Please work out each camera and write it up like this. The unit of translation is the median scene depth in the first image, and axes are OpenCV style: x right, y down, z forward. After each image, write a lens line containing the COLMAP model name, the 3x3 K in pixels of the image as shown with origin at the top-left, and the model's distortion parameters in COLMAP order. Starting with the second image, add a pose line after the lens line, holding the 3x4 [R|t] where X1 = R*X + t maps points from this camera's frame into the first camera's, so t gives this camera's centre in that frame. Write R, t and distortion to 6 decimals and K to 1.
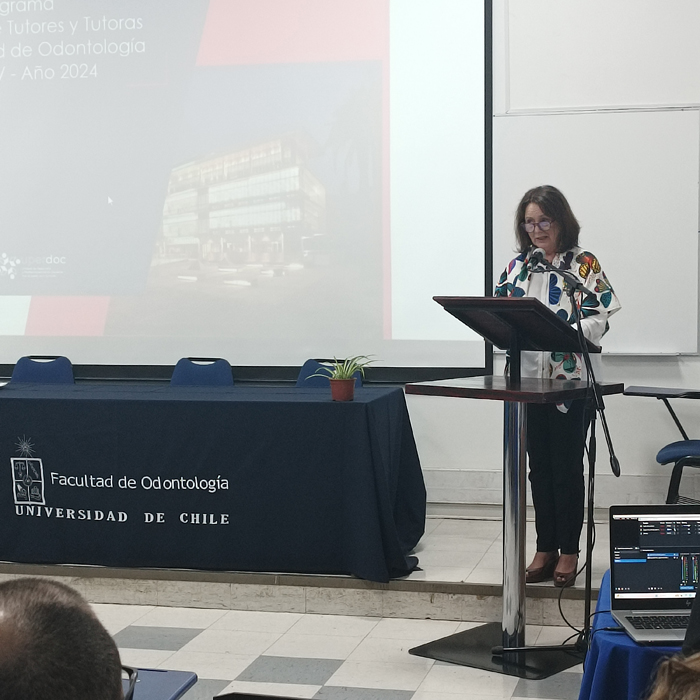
lens RADIAL K [[1481.5, 0, 350.0], [0, 1481.5, 350.0], [0, 0, 1]] dist [0.121304, -0.655836]
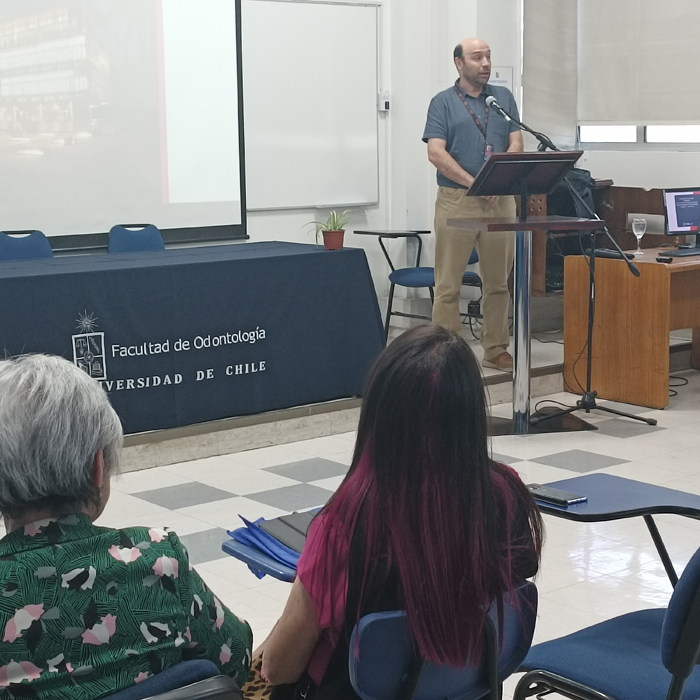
lens RADIAL K [[1481.5, 0, 350.0], [0, 1481.5, 350.0], [0, 0, 1]] dist [0.121304, -0.655836]
pose [[0.596968, -0.120112, 0.793223, -0.884989], [0.056523, 0.992569, 0.107760, -0.011614], [-0.800272, -0.019494, 0.599321, 0.283725]]
